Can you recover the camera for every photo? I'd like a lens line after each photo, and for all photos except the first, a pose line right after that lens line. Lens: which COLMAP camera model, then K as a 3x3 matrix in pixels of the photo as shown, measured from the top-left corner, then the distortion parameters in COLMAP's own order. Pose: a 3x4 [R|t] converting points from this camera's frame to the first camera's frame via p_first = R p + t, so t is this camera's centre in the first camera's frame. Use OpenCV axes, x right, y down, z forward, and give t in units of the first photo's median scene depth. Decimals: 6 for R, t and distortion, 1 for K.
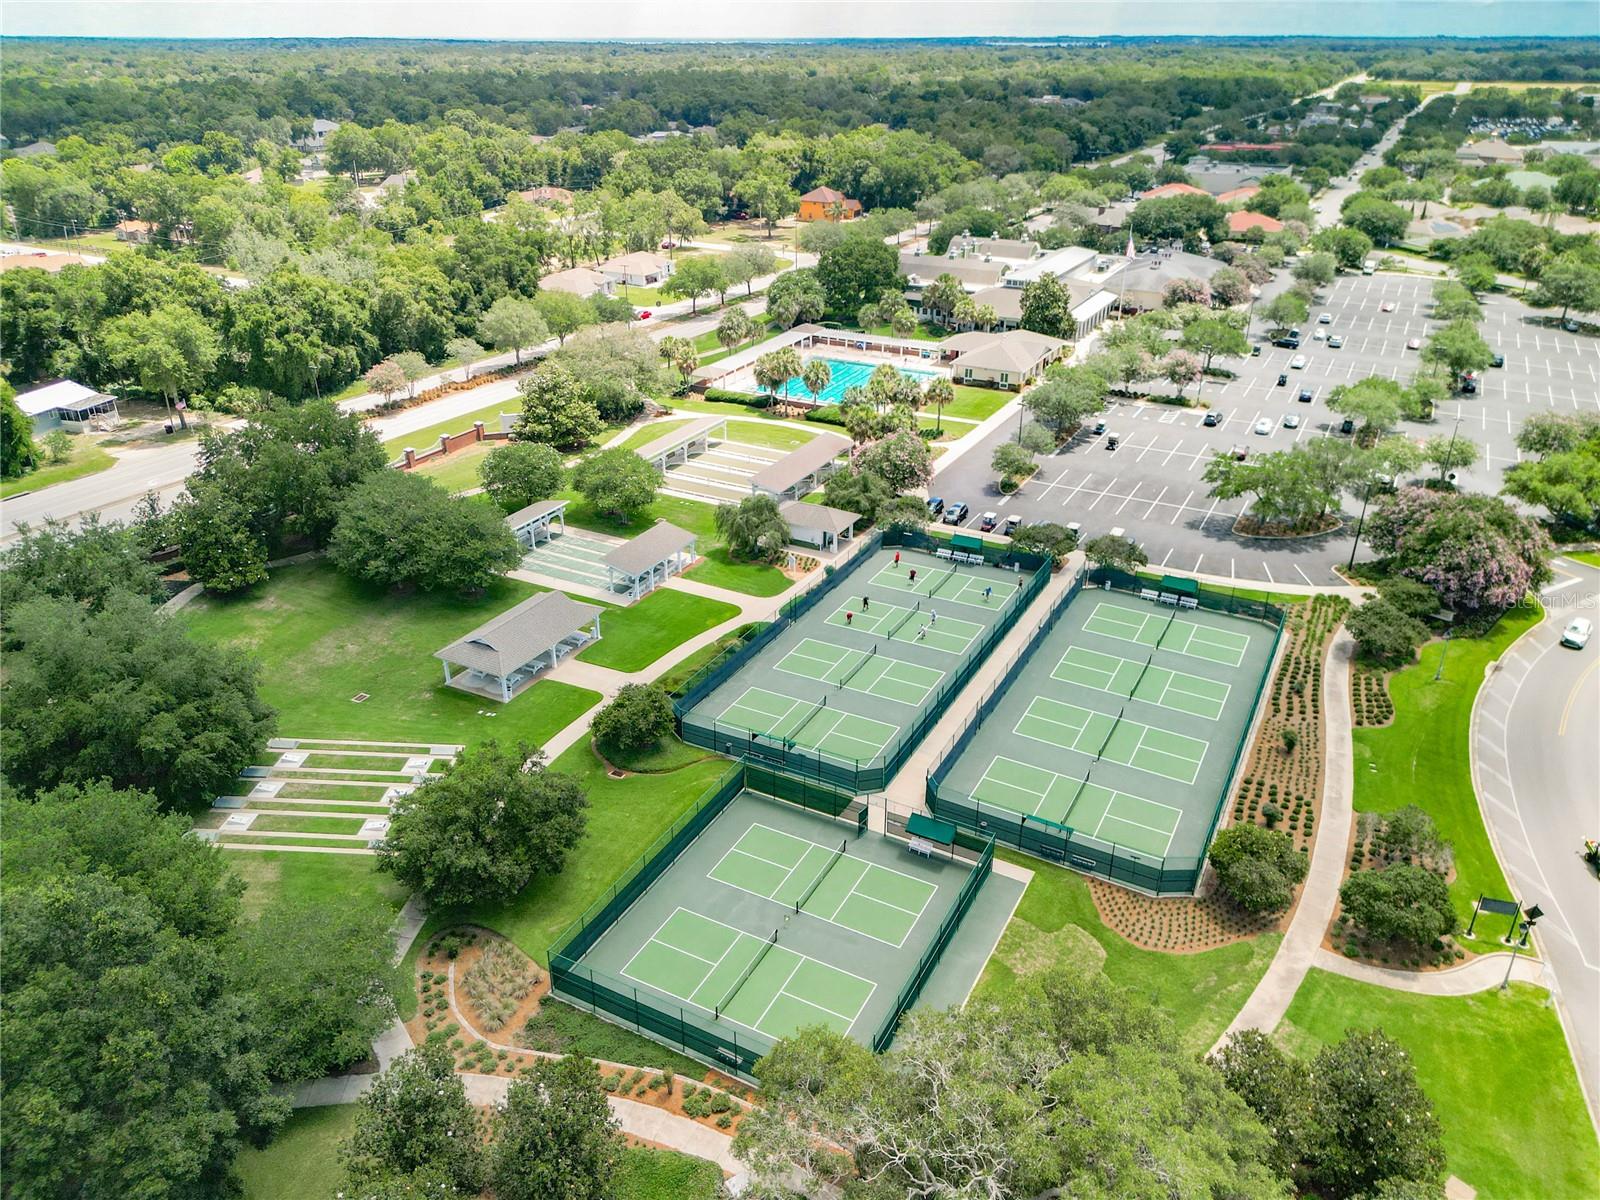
lens RADIAL K [[1130.7, 0, 824.6], [0, 1130.7, 602.1], [0, 0, 1]] dist [0.080267, 0.000088]
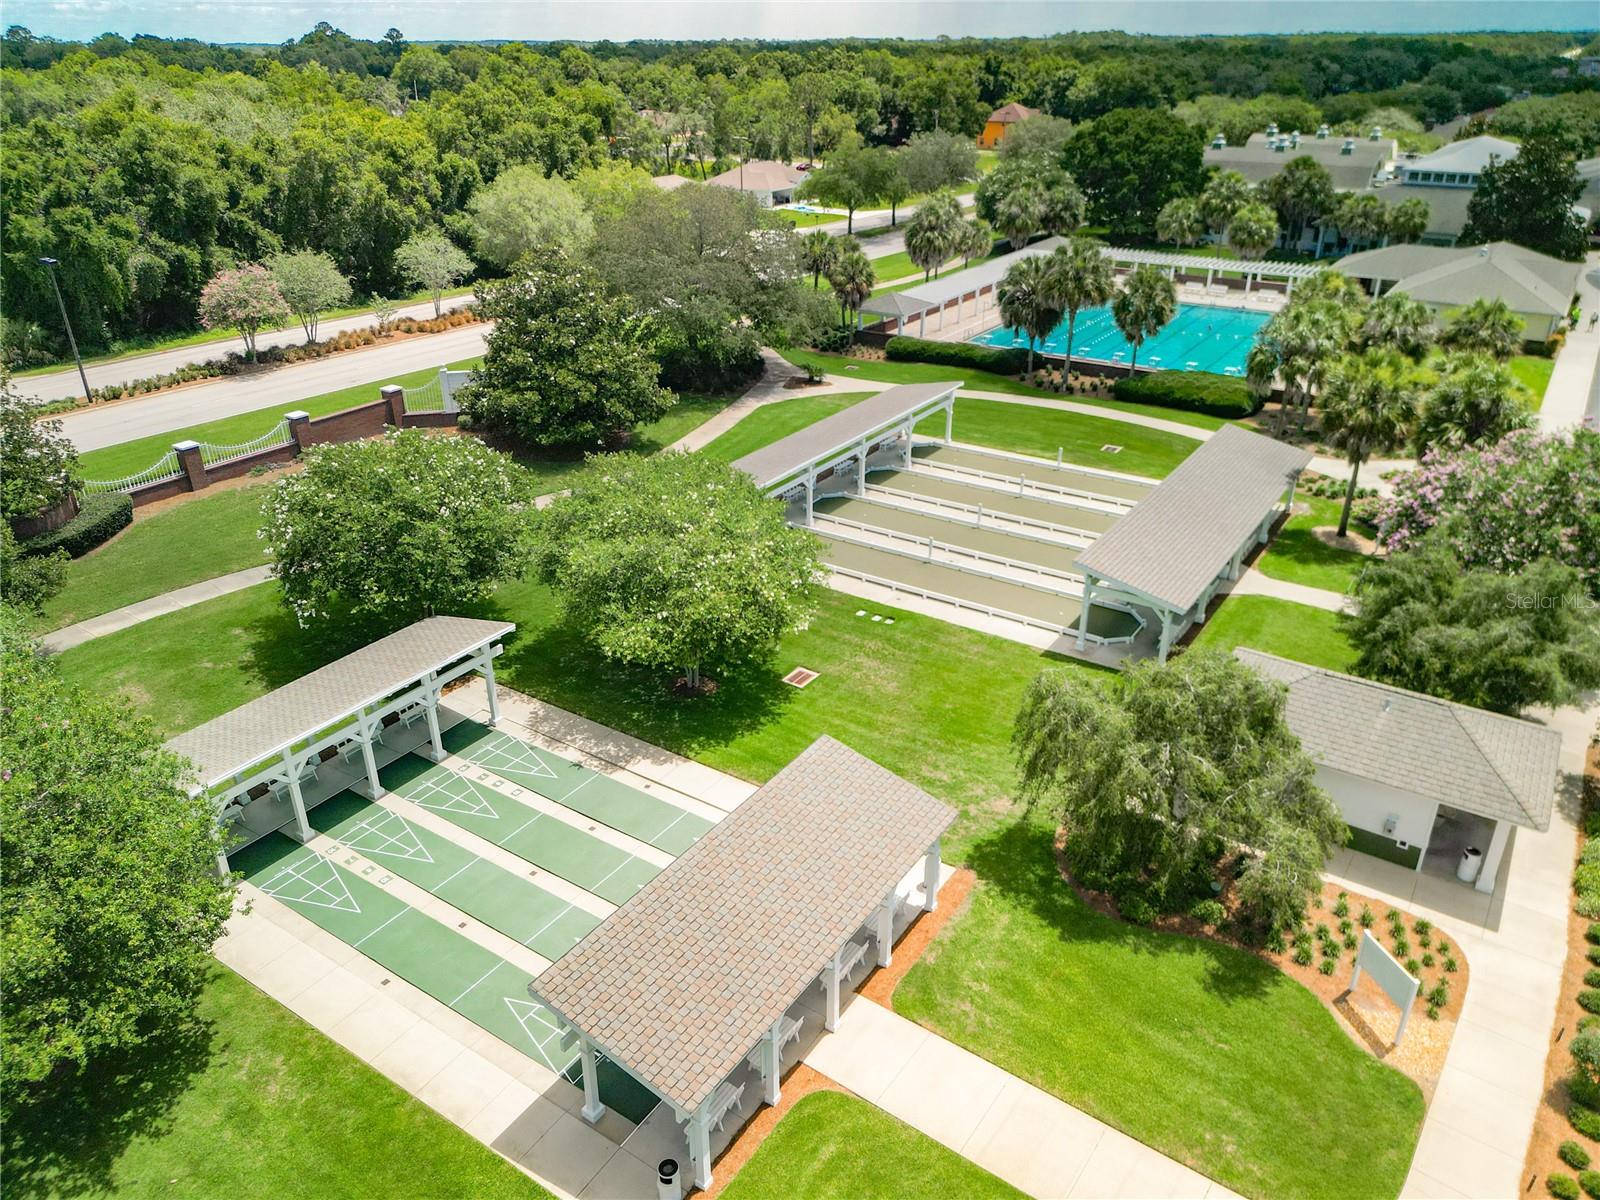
lens RADIAL K [[1124.4, 0, 800.0], [0, 1124.4, 600.0], [0, 0, 1]] dist [0.035721, -0.002420]
pose [[0.992601, 0.041247, -0.114199, -0.085873], [-0.041788, 0.999124, -0.002350, -0.073820], [0.114002, 0.007104, 0.993455, 0.532317]]
